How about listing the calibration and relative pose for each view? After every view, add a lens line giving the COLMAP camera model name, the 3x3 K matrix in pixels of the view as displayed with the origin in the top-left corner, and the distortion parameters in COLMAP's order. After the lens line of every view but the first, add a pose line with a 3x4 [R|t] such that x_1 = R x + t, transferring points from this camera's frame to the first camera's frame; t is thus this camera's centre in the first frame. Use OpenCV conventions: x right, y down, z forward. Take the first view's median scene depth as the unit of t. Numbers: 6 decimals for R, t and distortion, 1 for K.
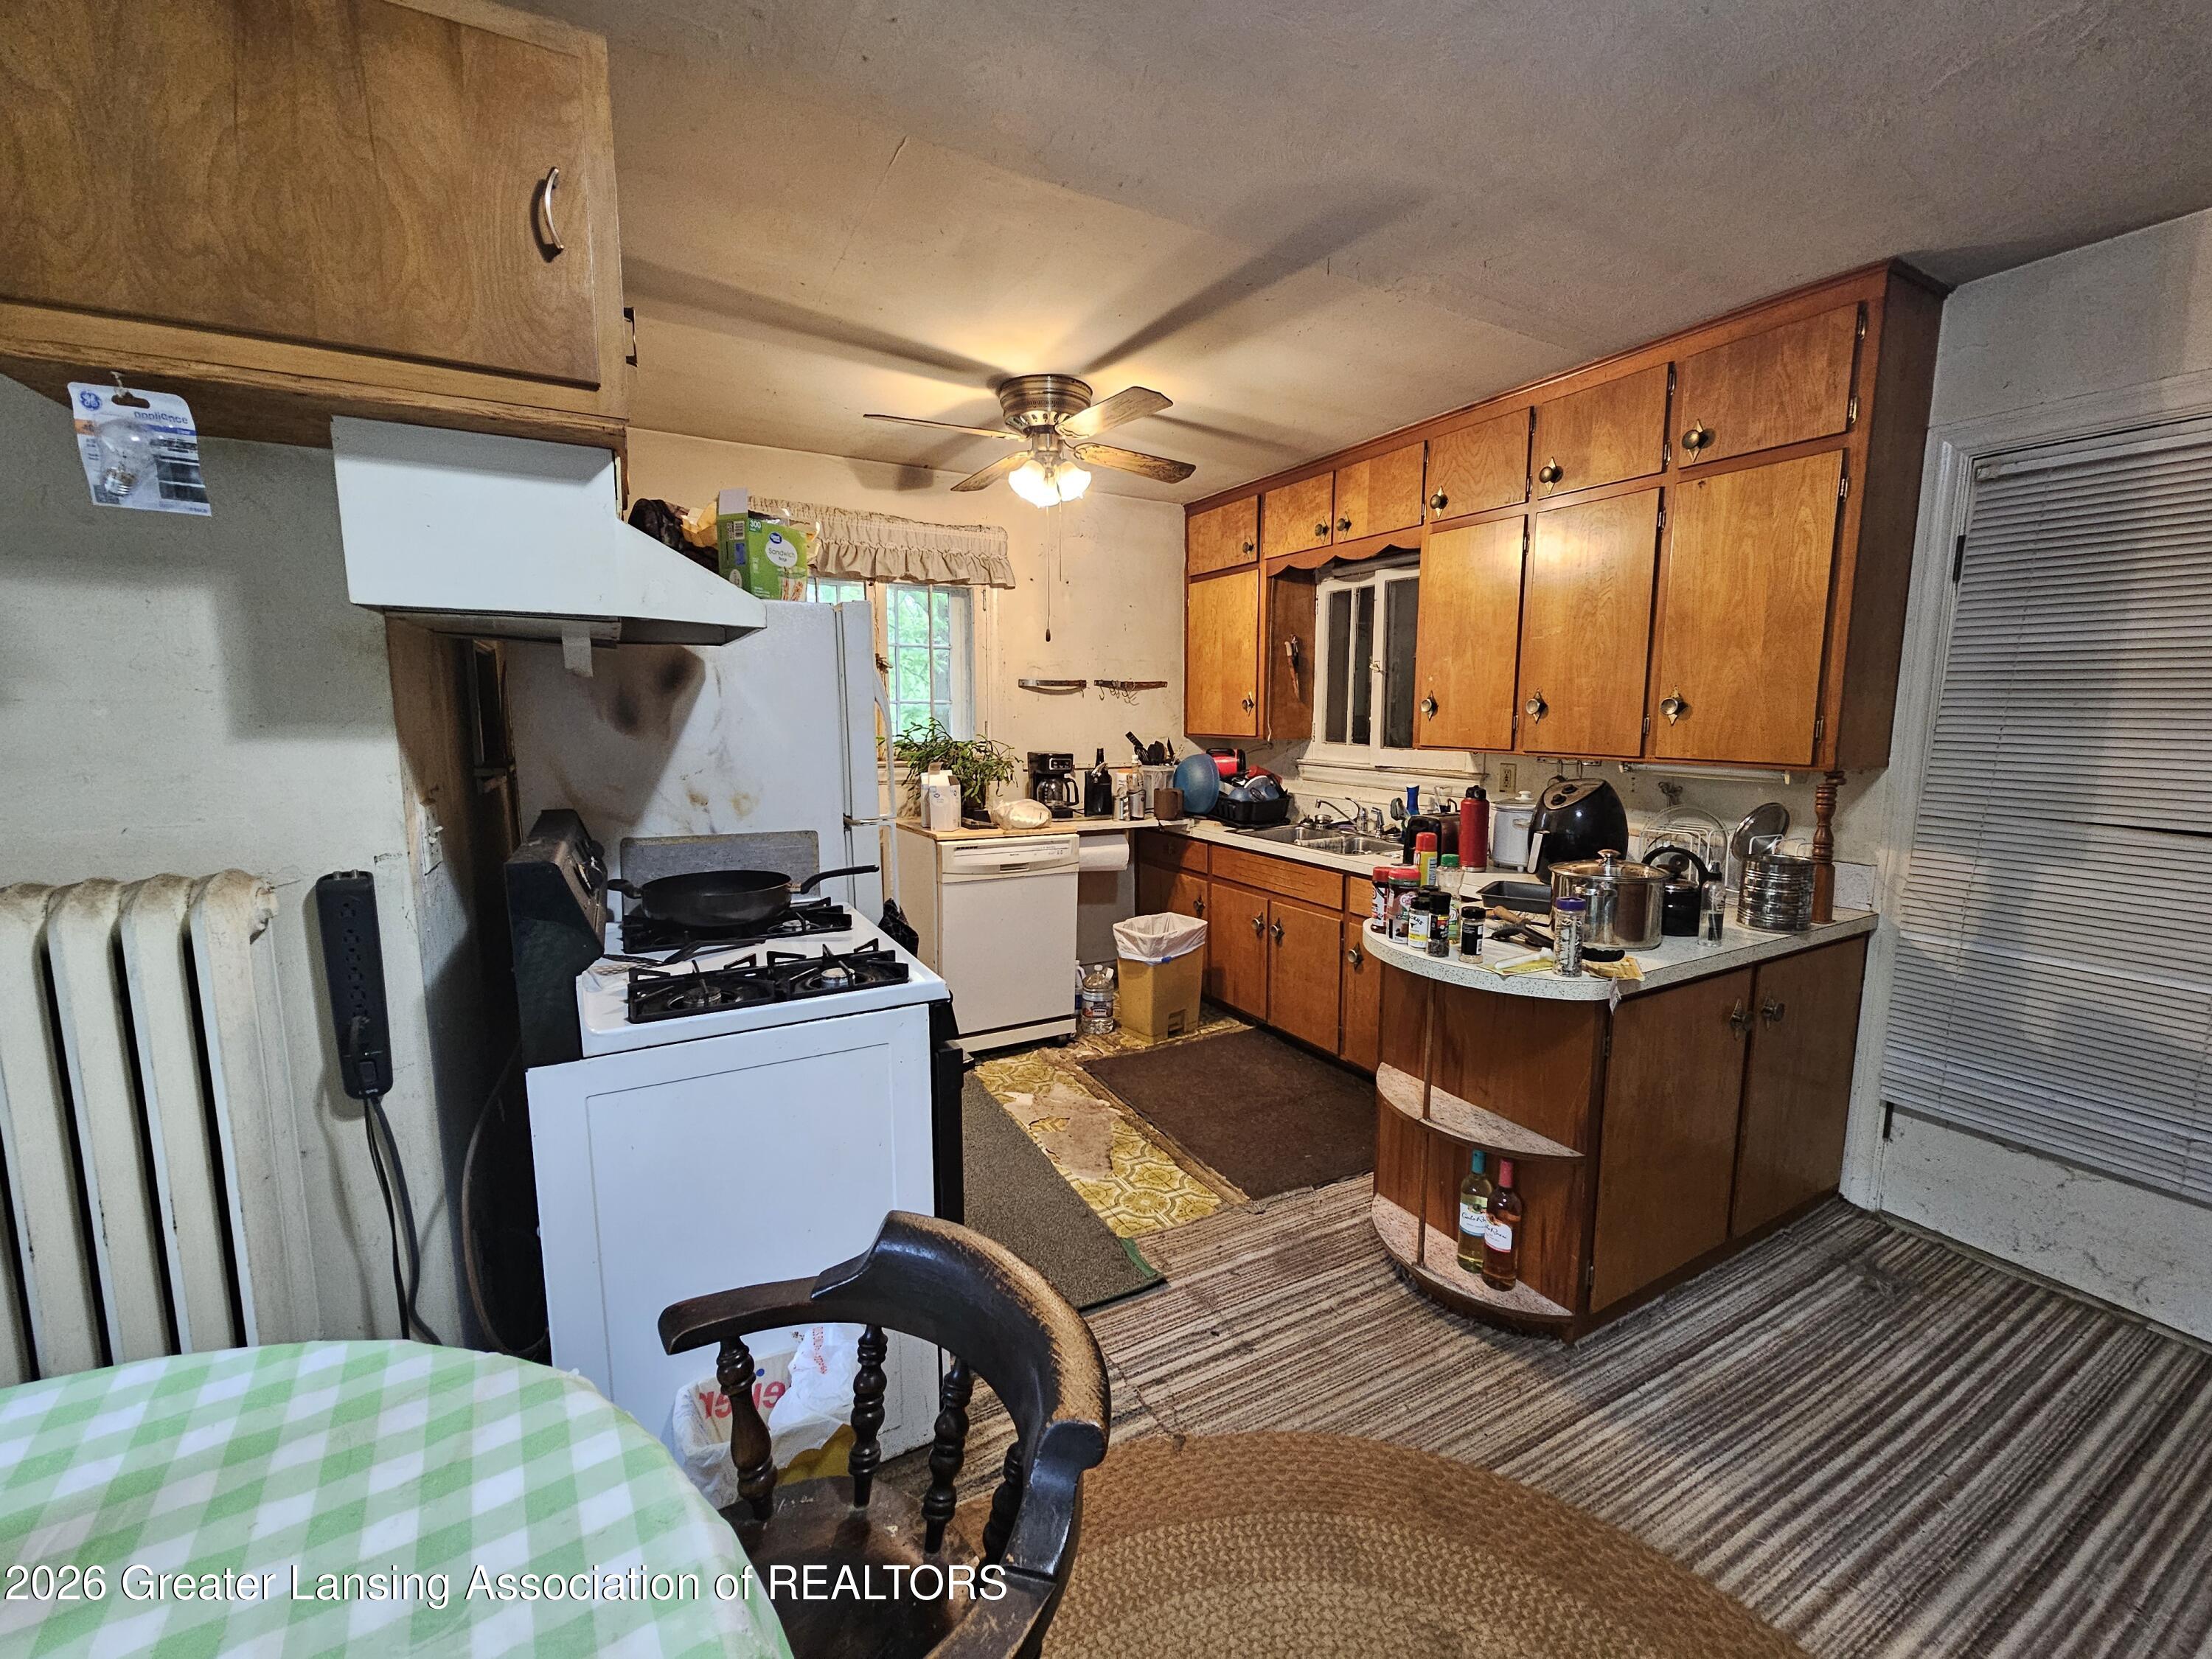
lens RADIAL K [[908.9, 0, 1117.3], [0, 908.9, 829.3], [0, 0, 1]] dist [-0.001990, 0.000124]
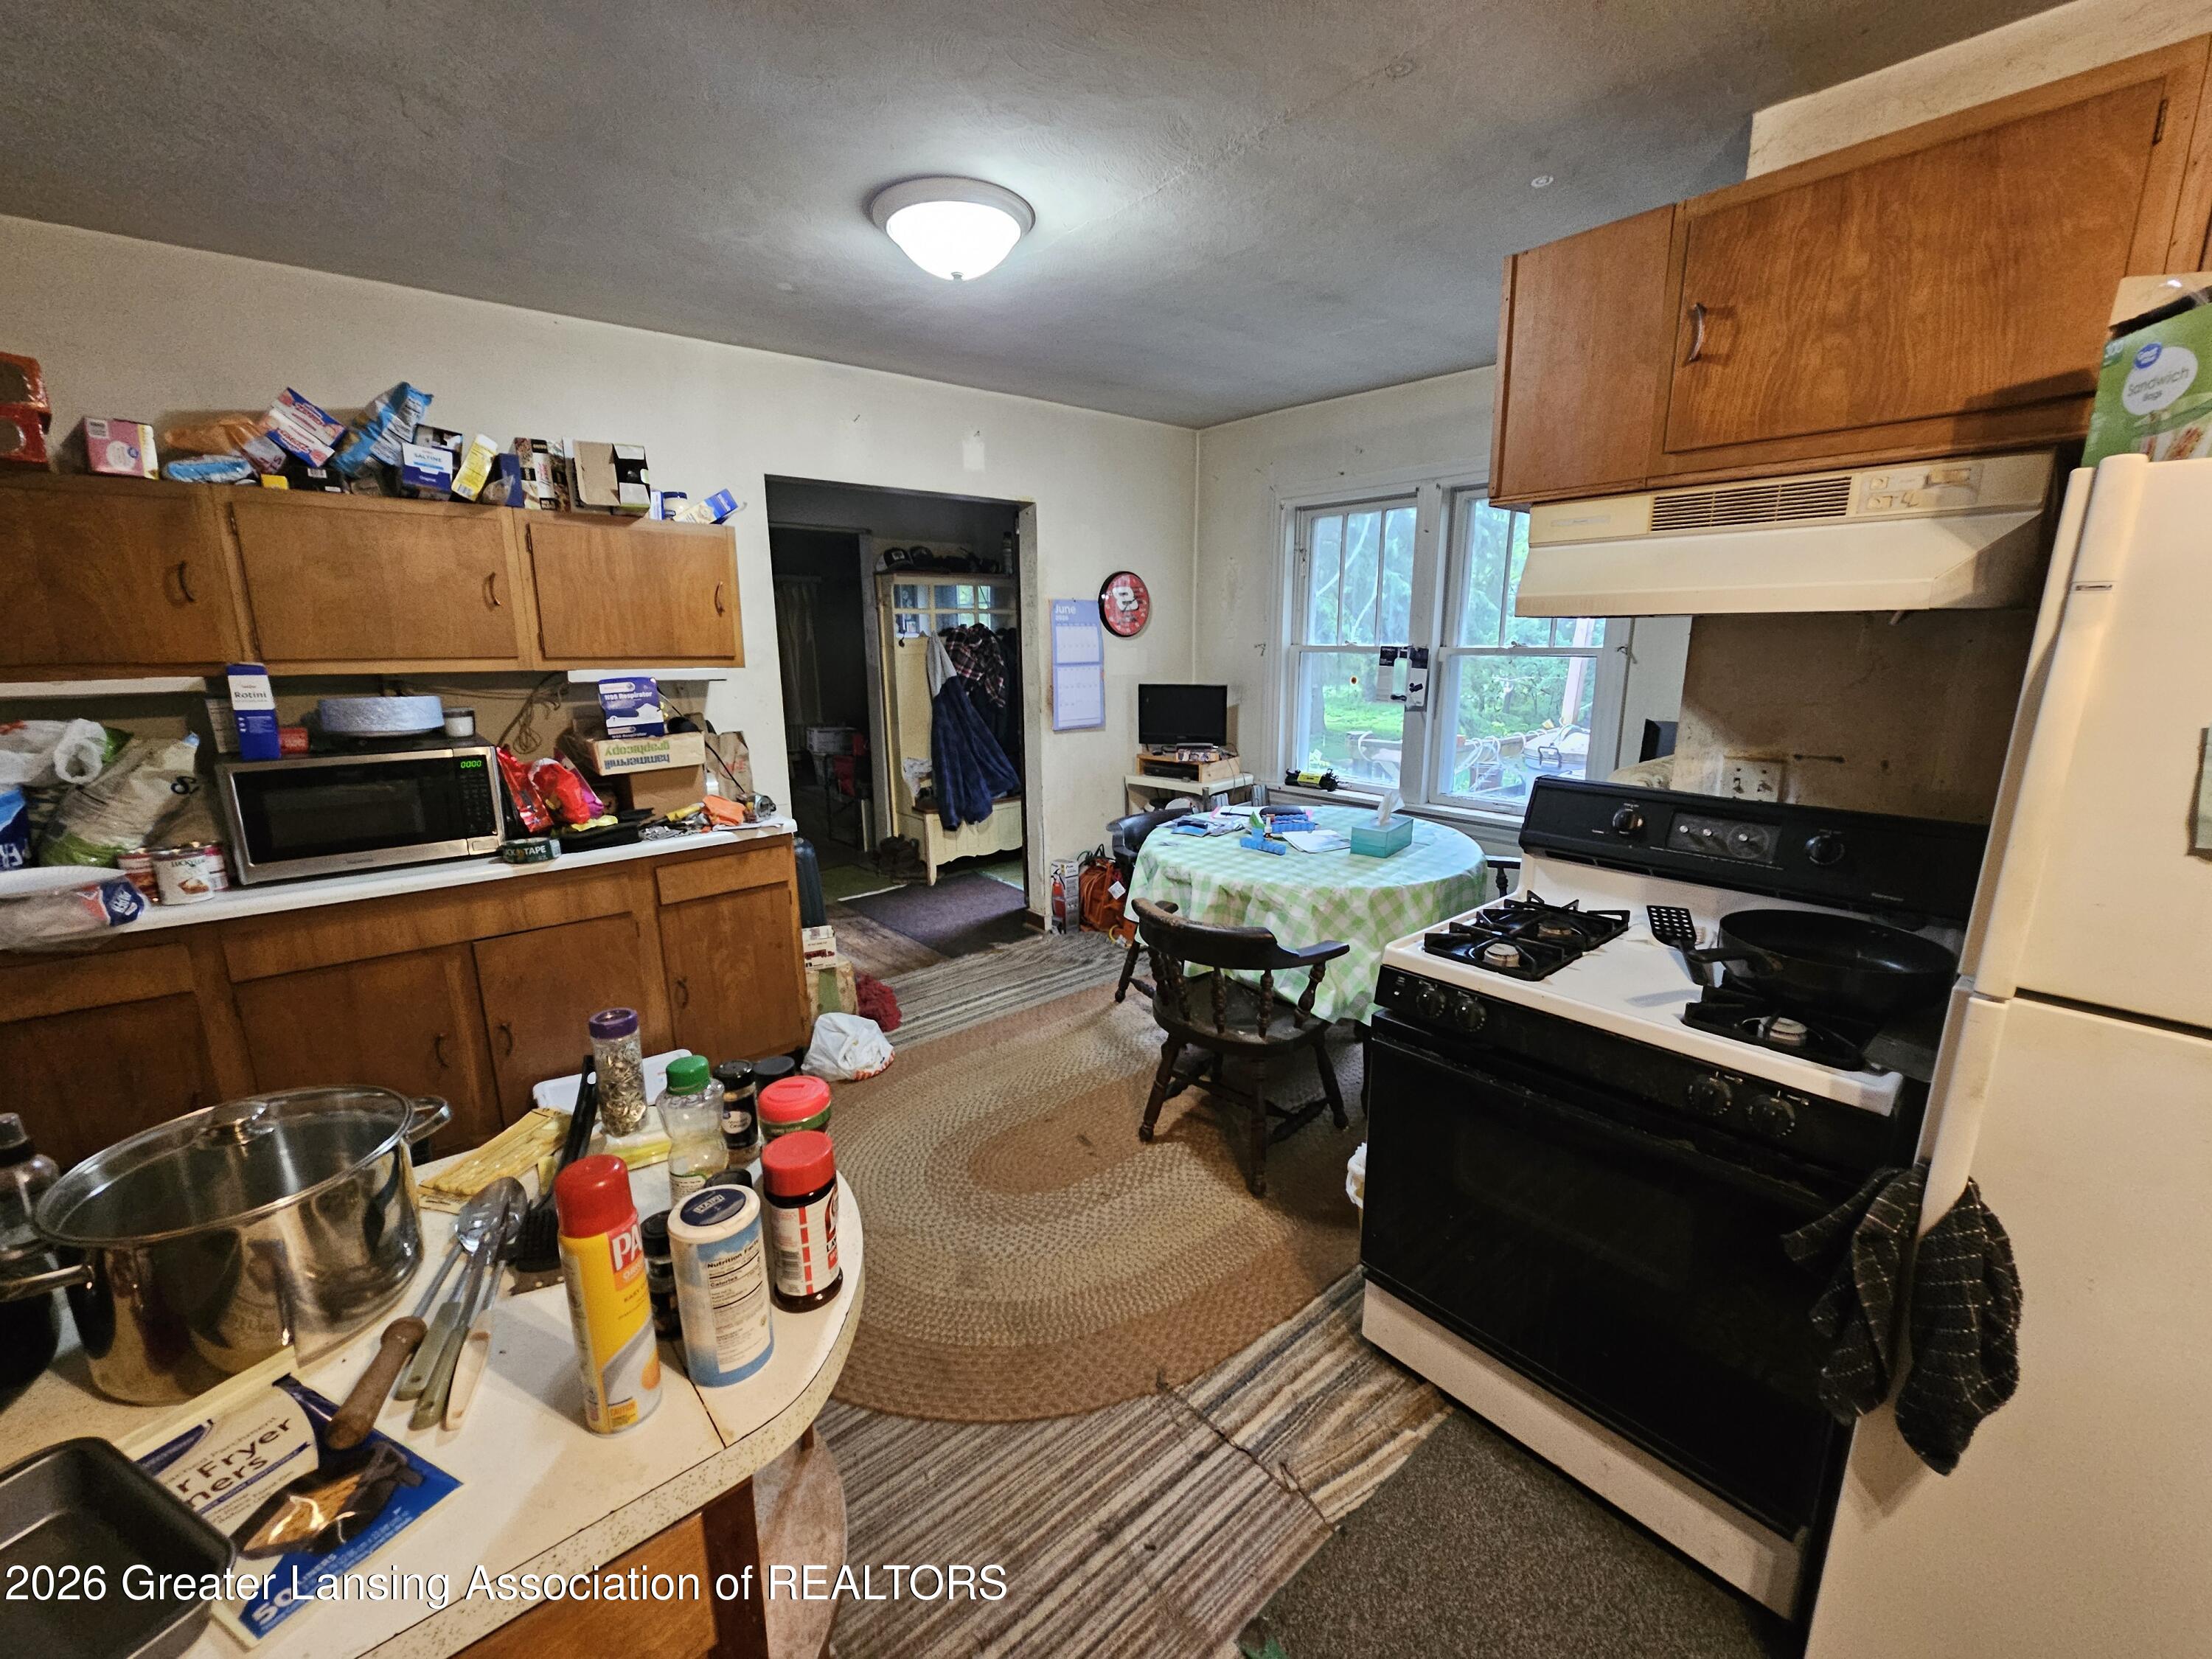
lens RADIAL K [[908.9, 0, 1121.6], [0, 908.9, 832.6], [0, 0, 1]] dist [-0.001990, 0.000124]
pose [[-0.977578, 0.042824, -0.206175, 0.259078], [-0.030613, 0.939798, 0.340355, -0.246974], [0.208338, 0.339035, -0.917415, 1.481507]]
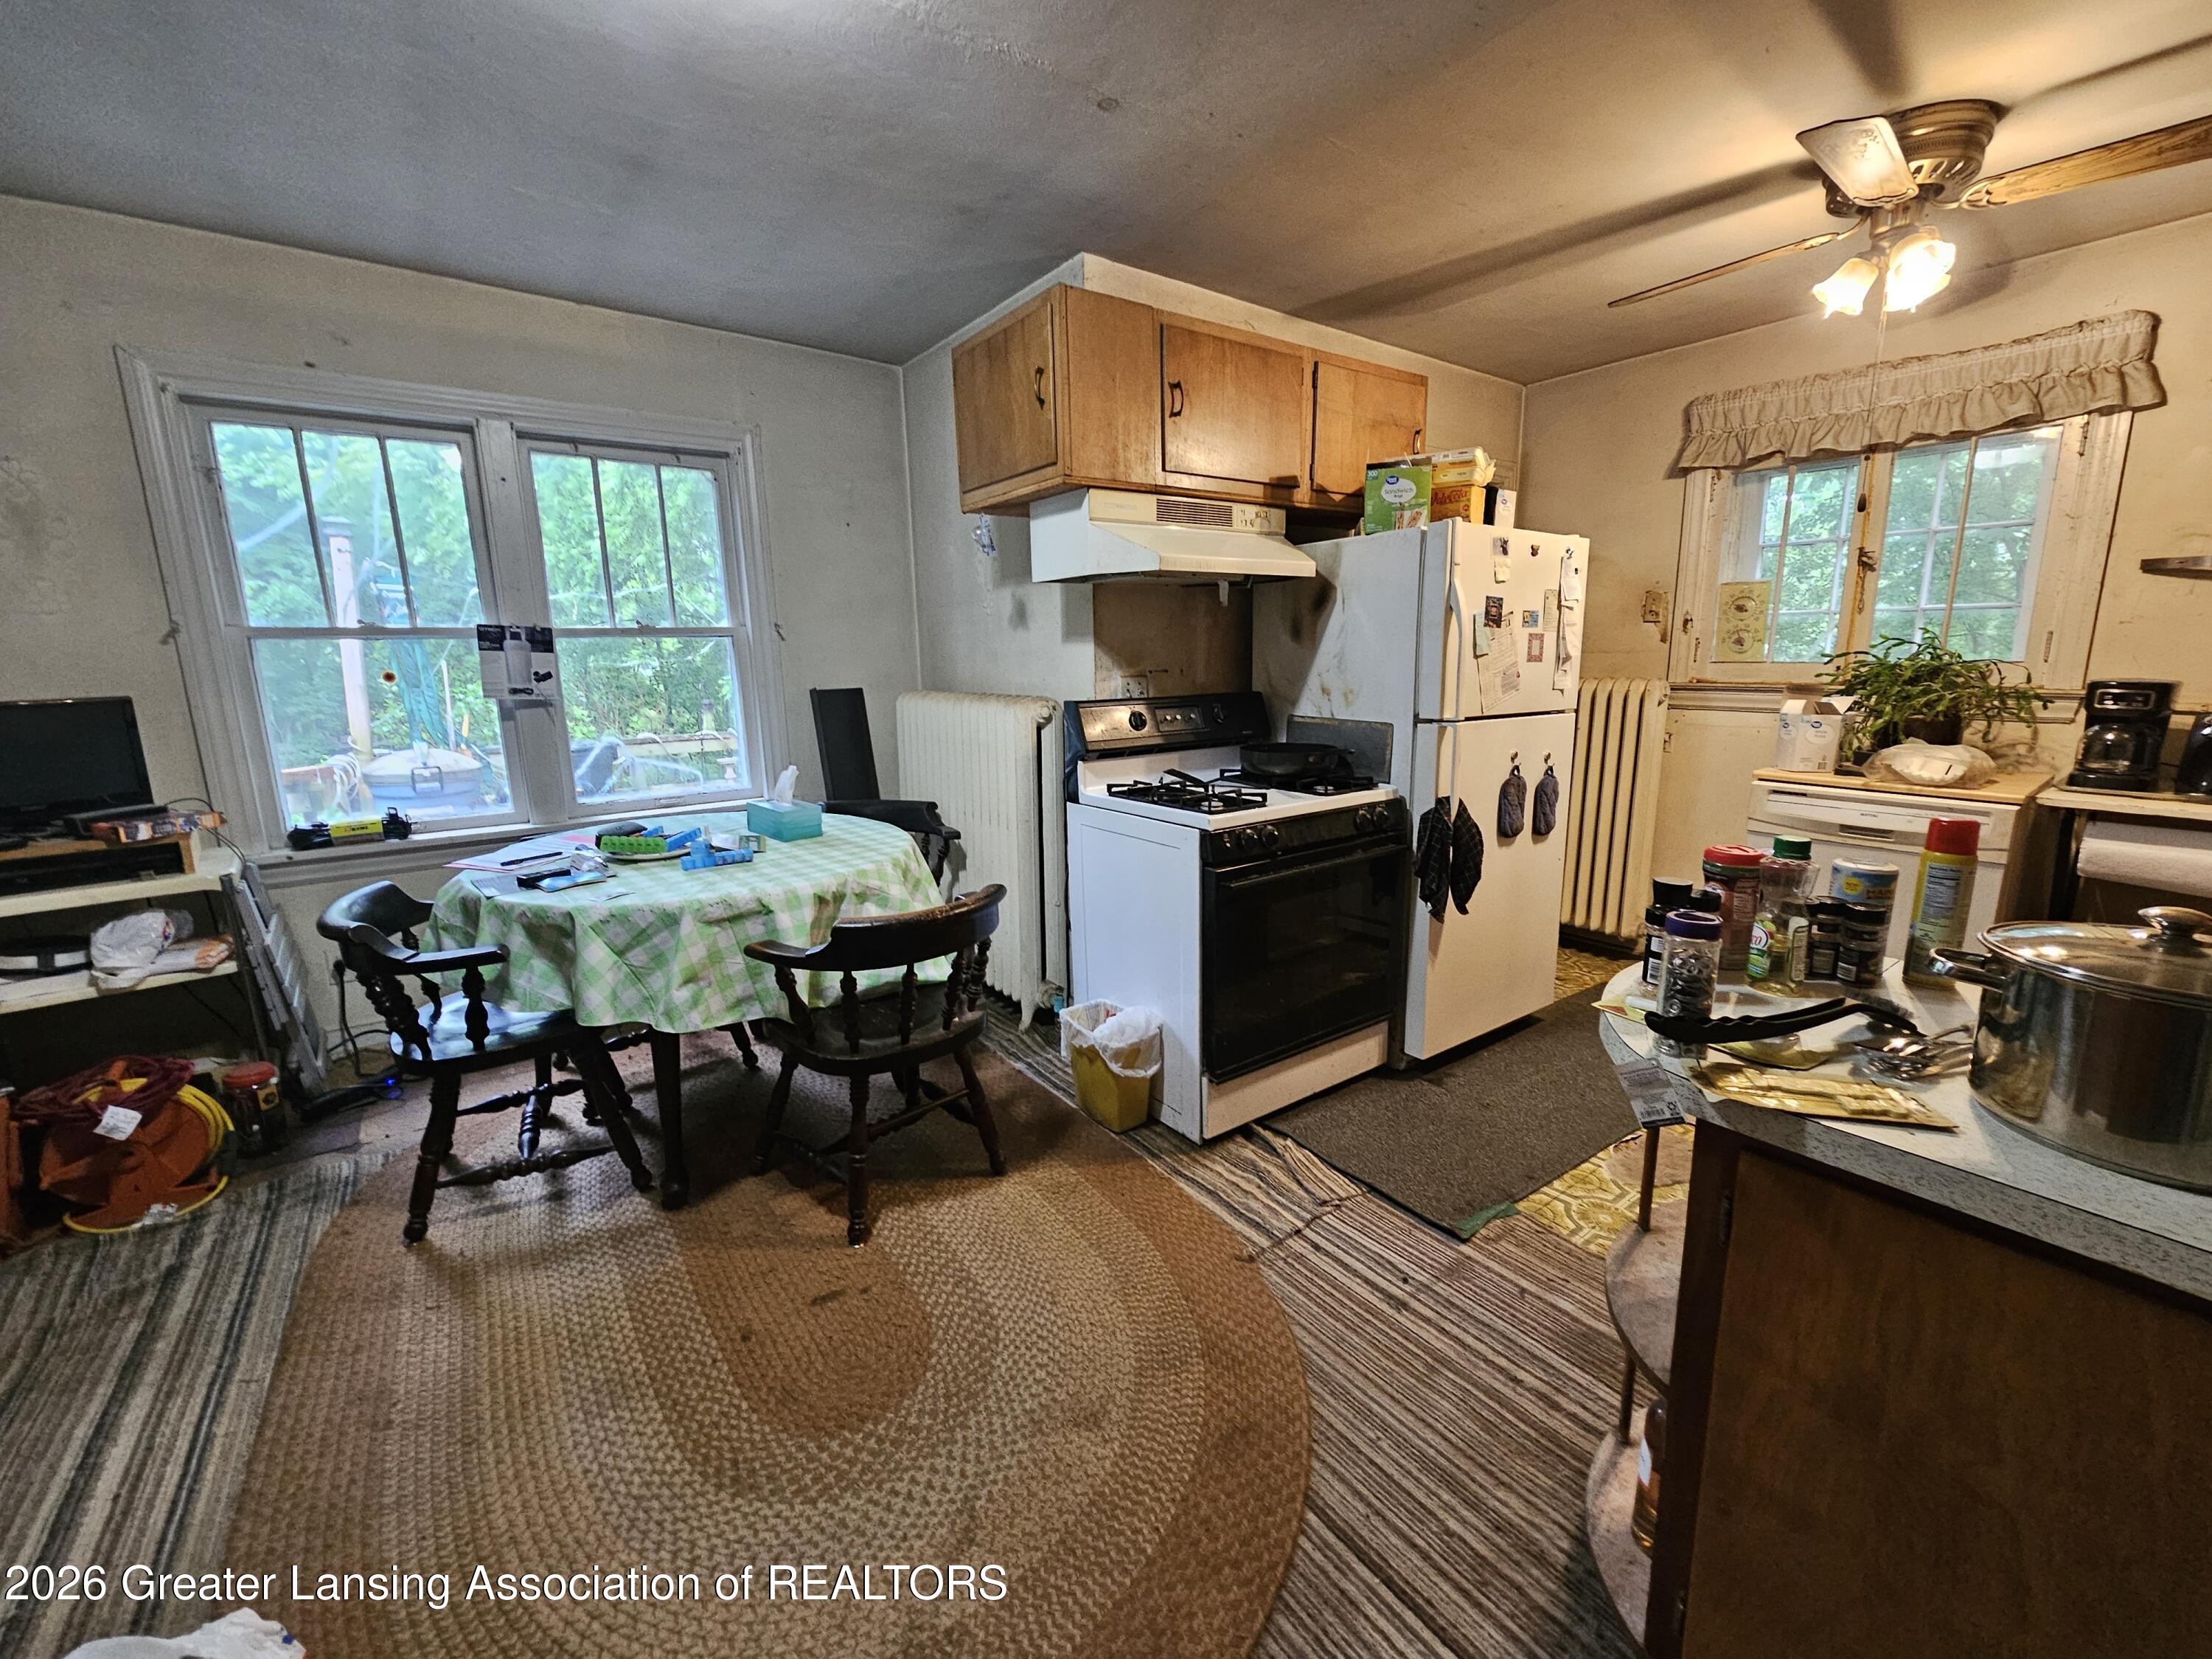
lens RADIAL K [[908.9, 0, 1129.7], [0, 908.9, 824.8], [0, 0, 1]] dist [-0.001990, 0.000124]
pose [[0.136818, 0.180351, -0.974040, 0.900247], [-0.114950, 0.979535, 0.165222, -0.028839], [0.983904, 0.089361, 0.154749, 0.533502]]
